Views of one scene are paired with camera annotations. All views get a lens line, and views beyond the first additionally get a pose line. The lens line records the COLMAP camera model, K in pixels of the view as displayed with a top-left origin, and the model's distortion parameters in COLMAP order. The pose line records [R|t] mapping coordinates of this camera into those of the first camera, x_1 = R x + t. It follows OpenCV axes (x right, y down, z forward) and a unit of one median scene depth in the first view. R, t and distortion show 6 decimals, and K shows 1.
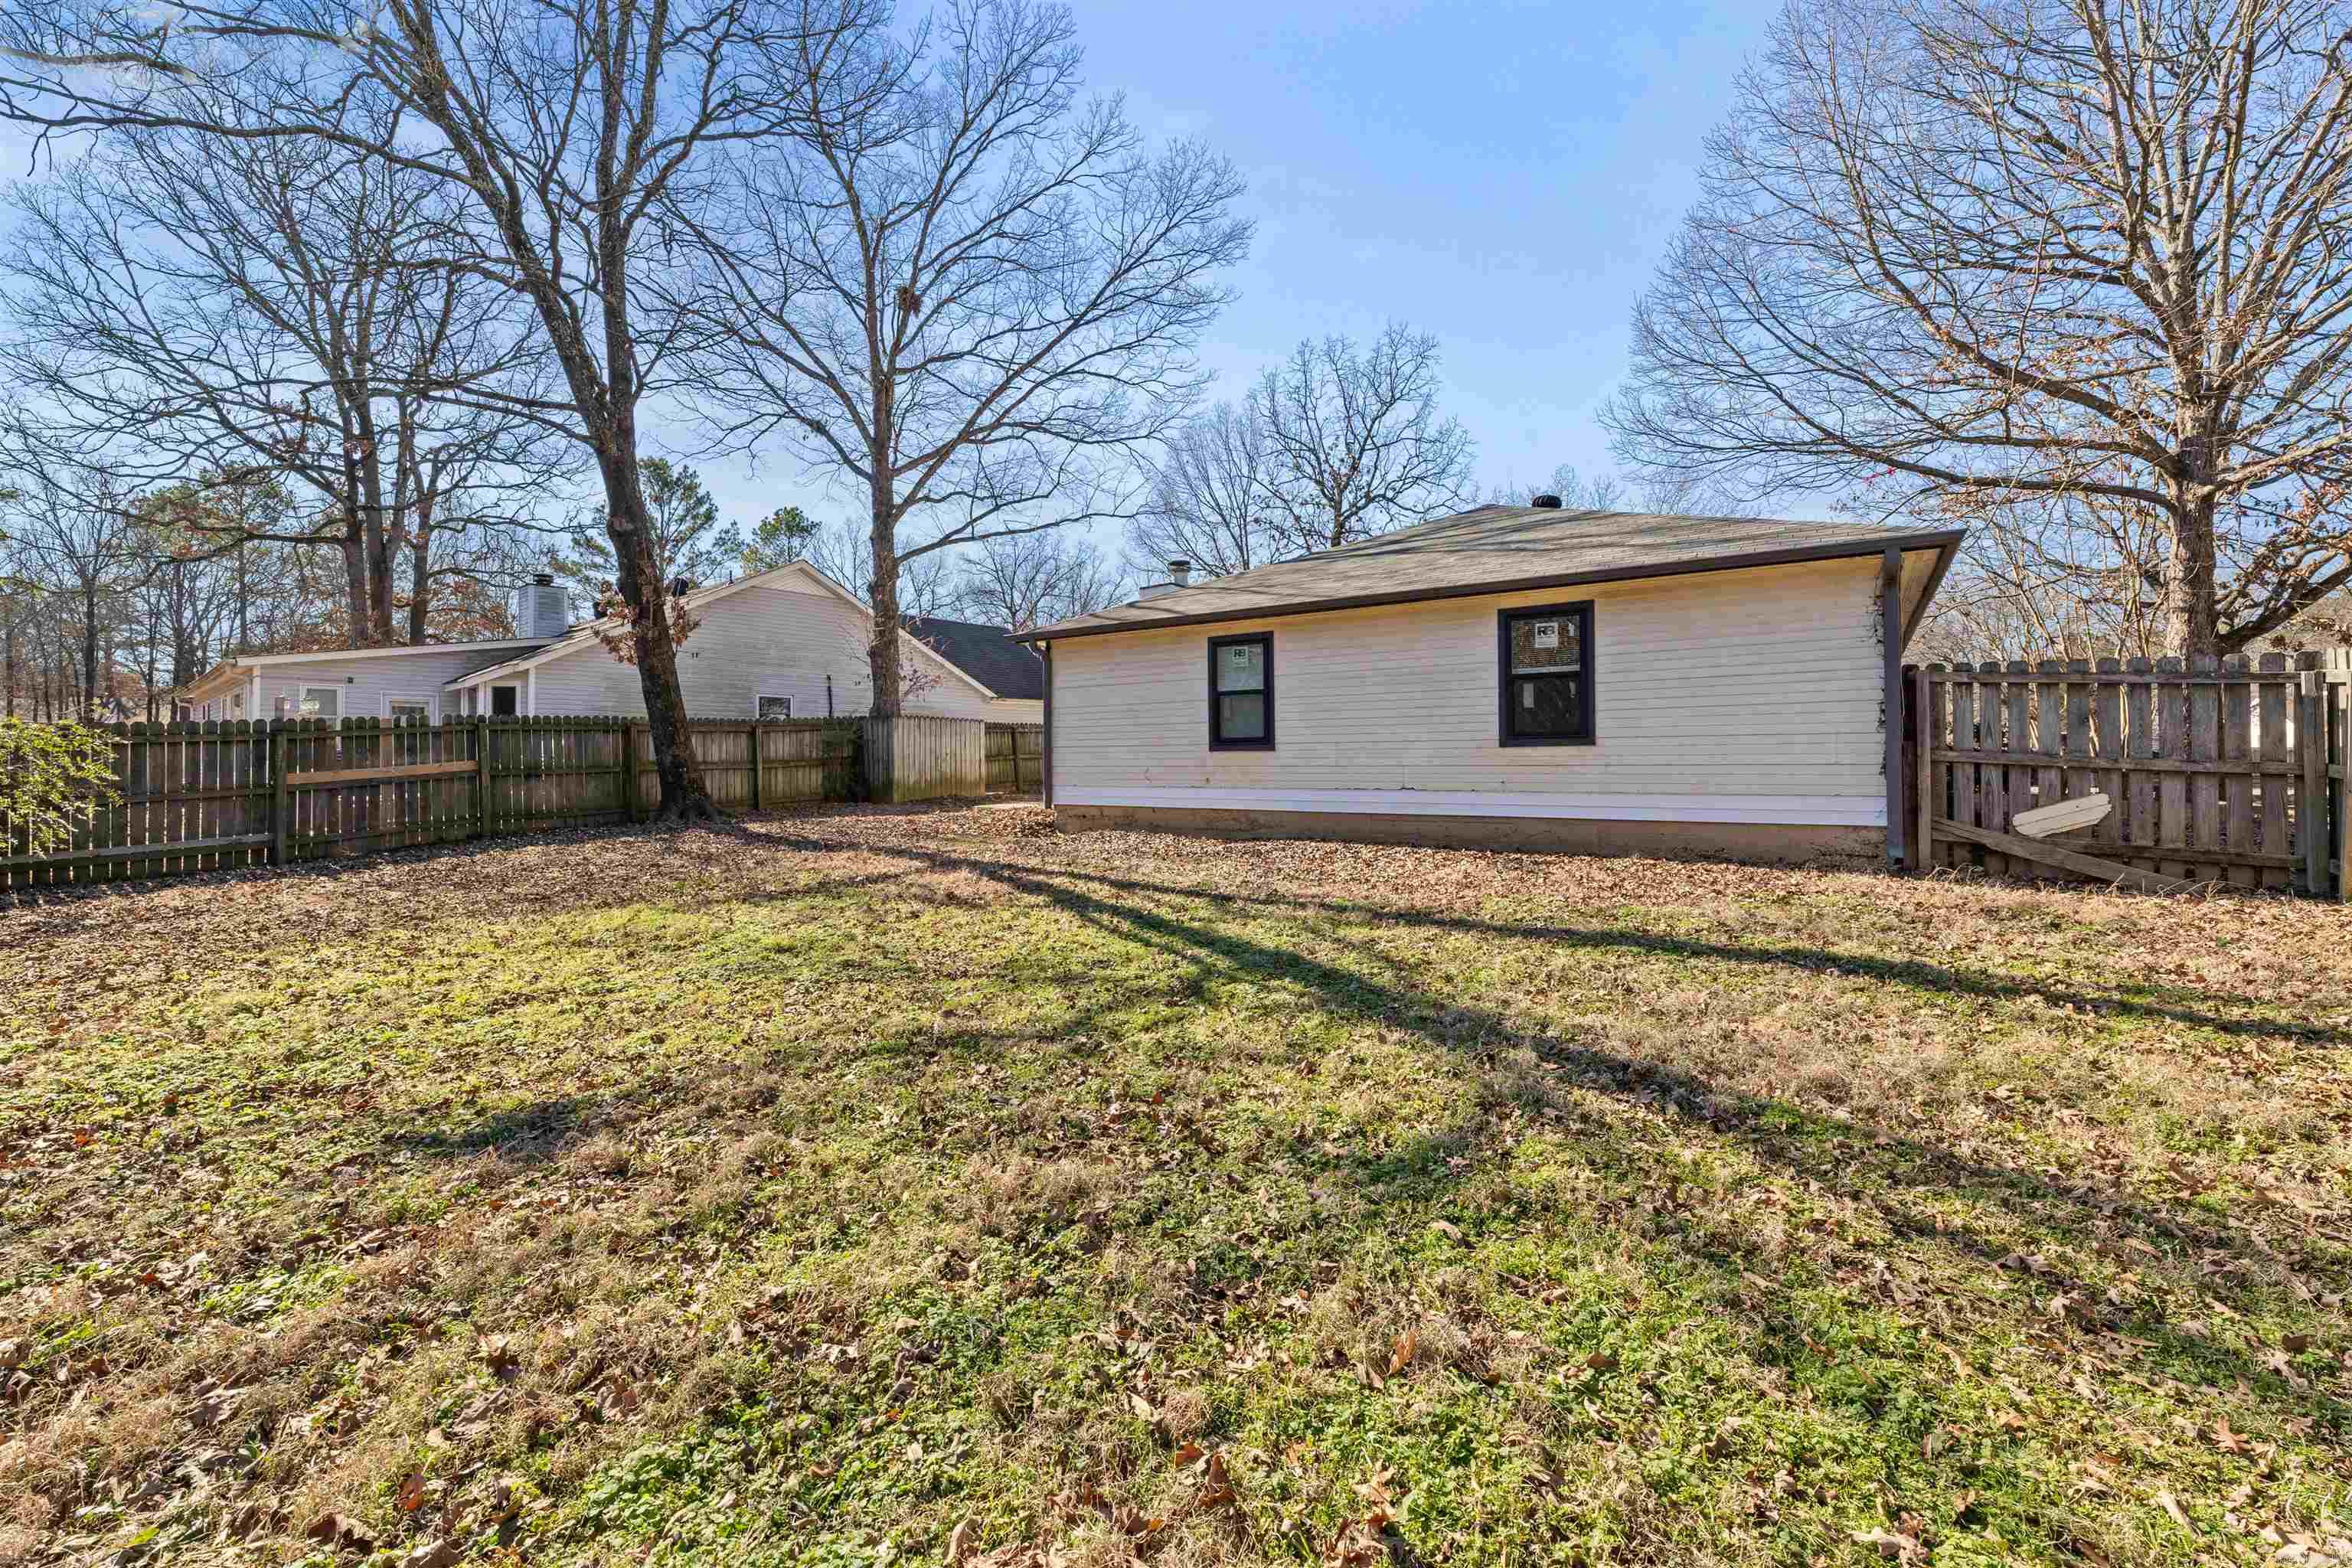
lens RADIAL K [[961.3, 0, 1176.0], [0, 961.3, 784.0], [0, 0, 1]] dist [-0.000920, -0.001010]
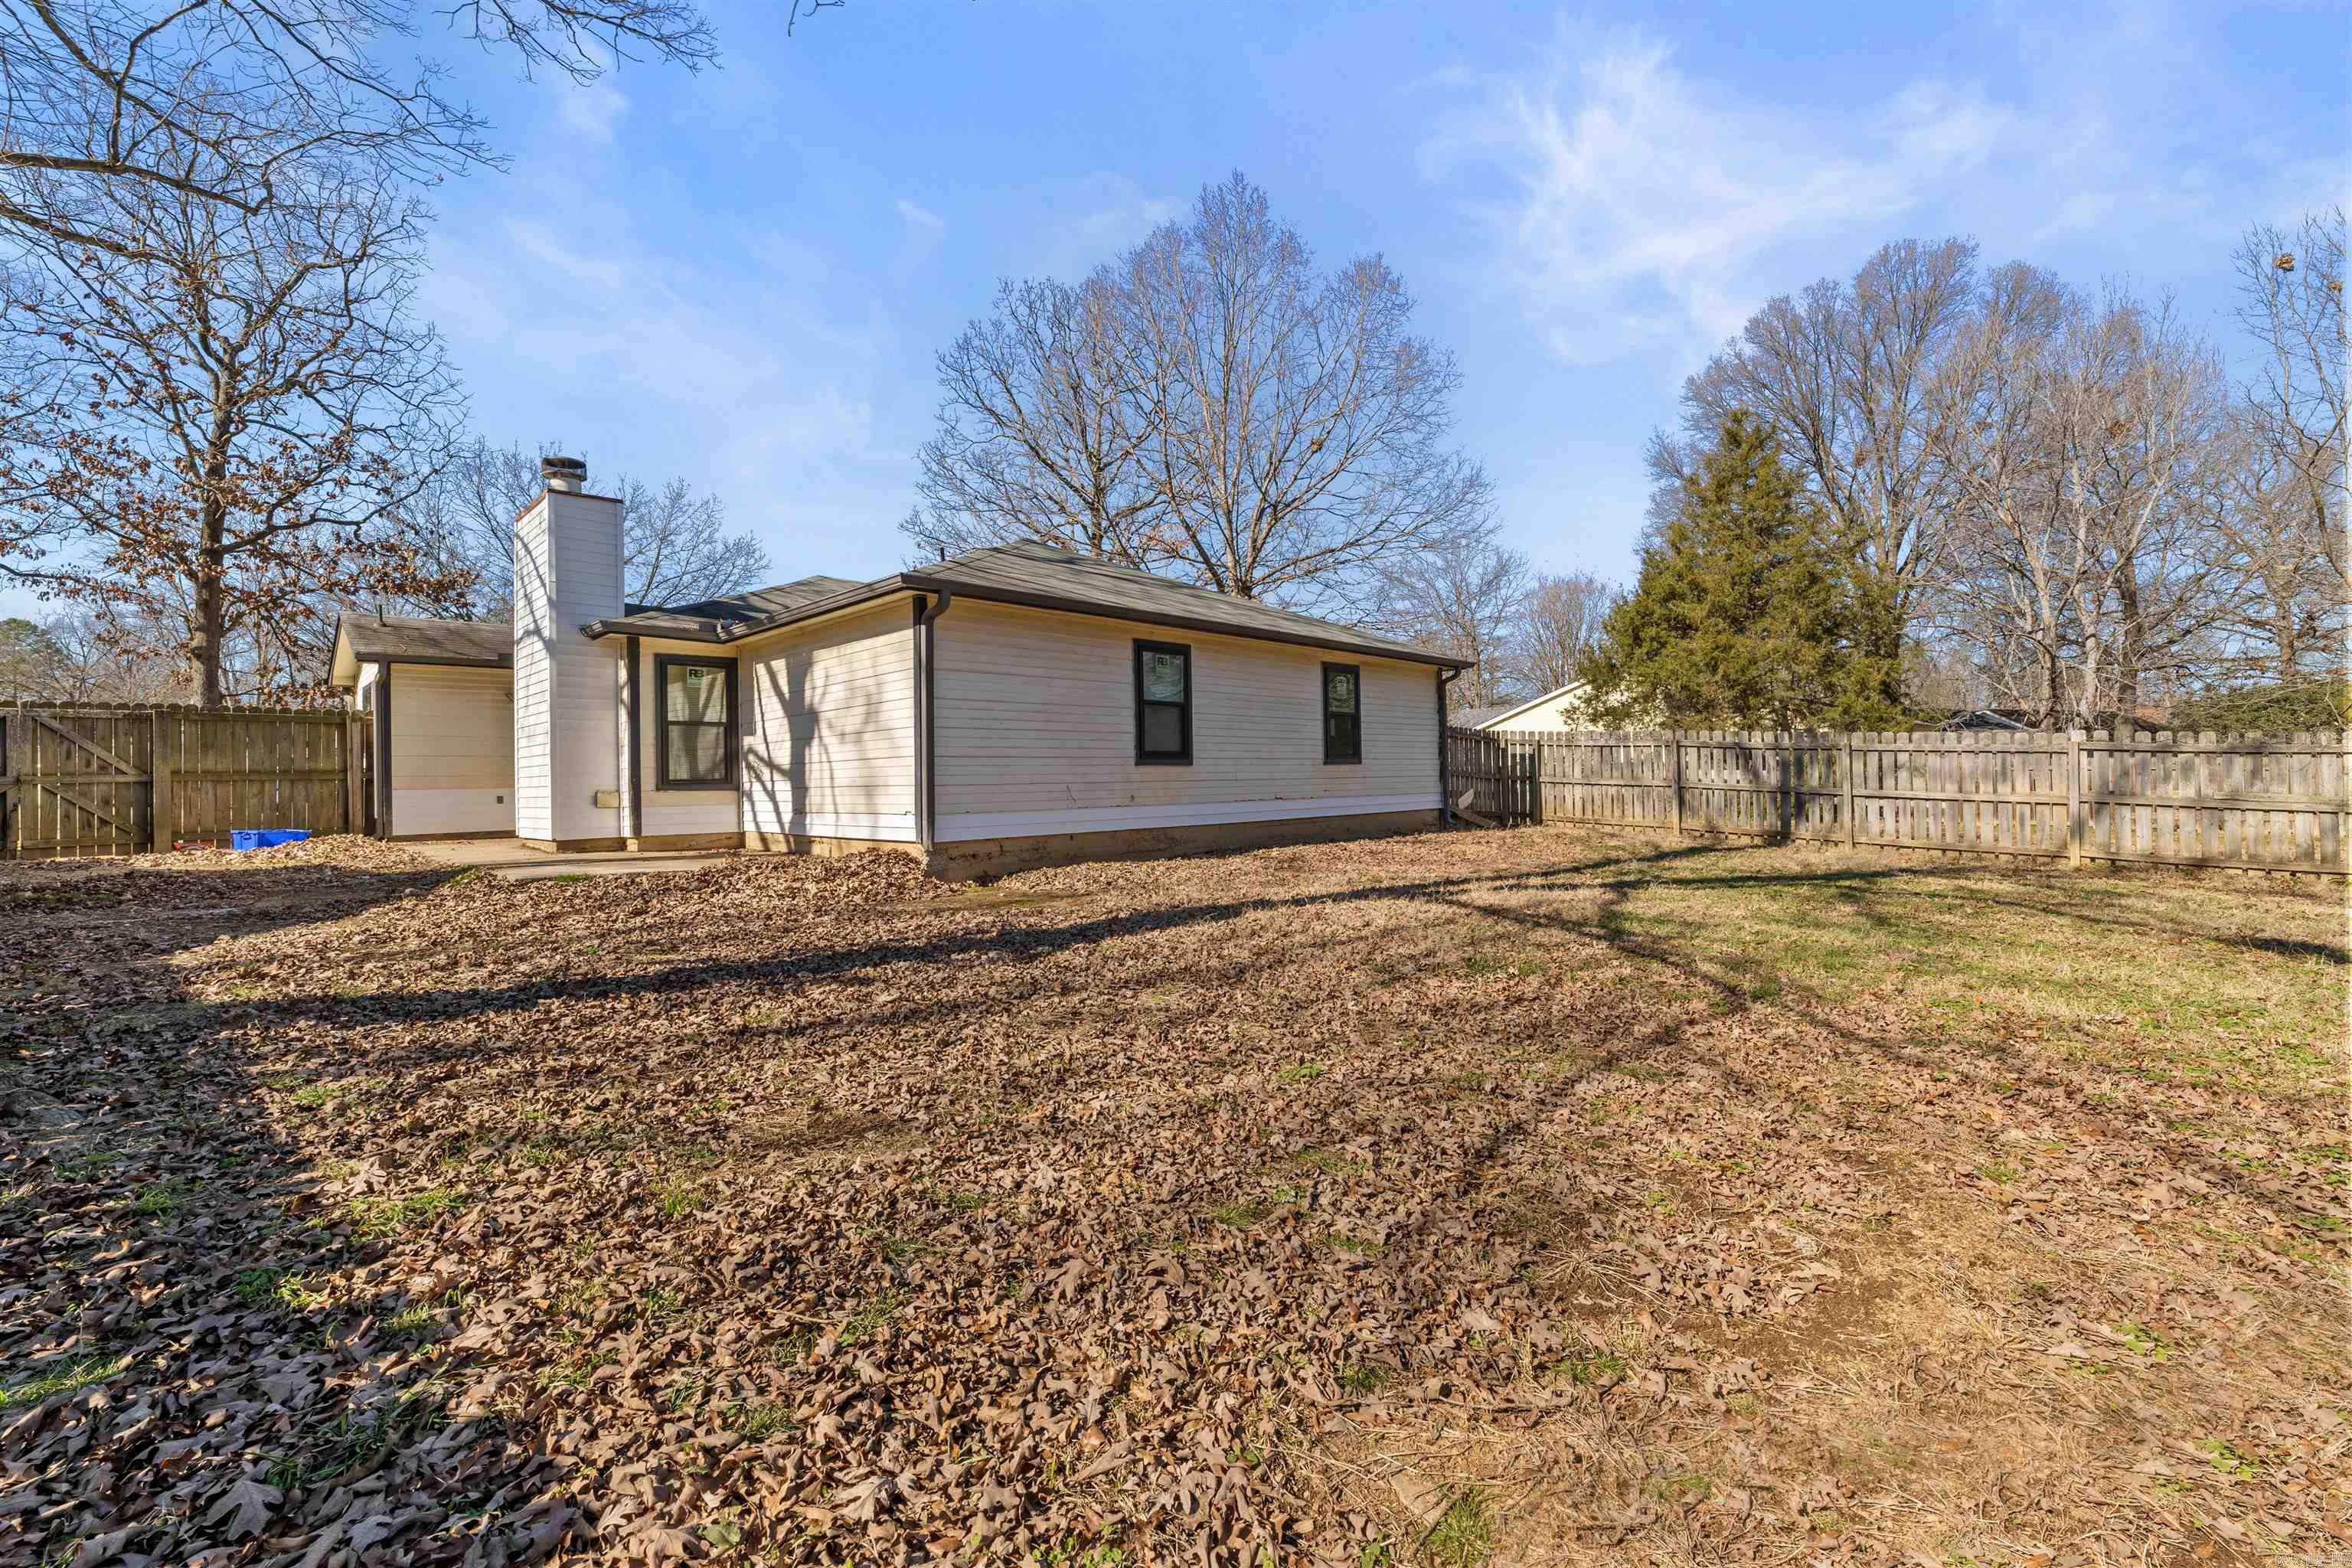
lens RADIAL K [[961.3, 0, 1176.0], [0, 961.3, 784.0], [0, 0, 1]] dist [-0.000920, -0.001010]
pose [[0.172447, -0.016933, 0.984873, -0.877028], [0.017661, 0.999745, 0.014097, -0.029478], [-0.984860, 0.014963, 0.172702, 0.840062]]
